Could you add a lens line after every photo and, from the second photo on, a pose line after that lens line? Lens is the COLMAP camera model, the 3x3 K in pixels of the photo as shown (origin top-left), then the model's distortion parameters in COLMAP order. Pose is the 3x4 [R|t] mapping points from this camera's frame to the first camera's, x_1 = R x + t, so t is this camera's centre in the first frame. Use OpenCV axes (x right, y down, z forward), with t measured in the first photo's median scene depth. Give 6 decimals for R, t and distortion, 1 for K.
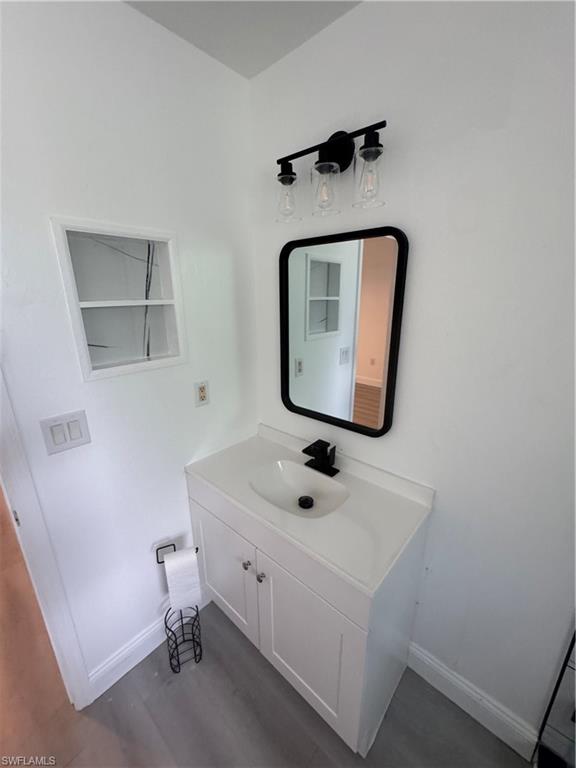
lens RADIAL K [[306.2, 0, 288.0], [0, 306.2, 384.0], [0, 0, 1]] dist [-0.001056, -0.000165]
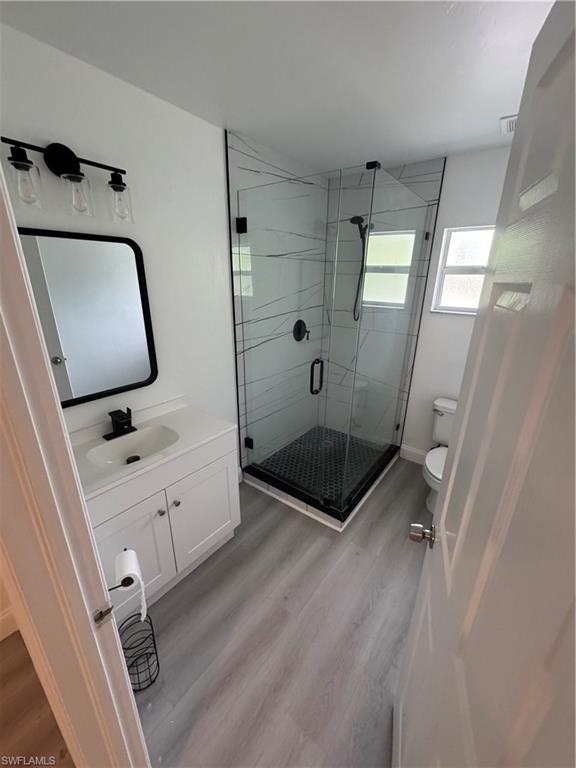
lens RADIAL K [[306.2, 0, 288.0], [0, 306.2, 384.0], [0, 0, 1]] dist [-0.001056, -0.000165]
pose [[-0.086846, -0.309378, 0.946965, -1.134082], [0.262444, 0.909874, 0.321329, -0.123207], [-0.961031, 0.276431, 0.002175, 0.363396]]
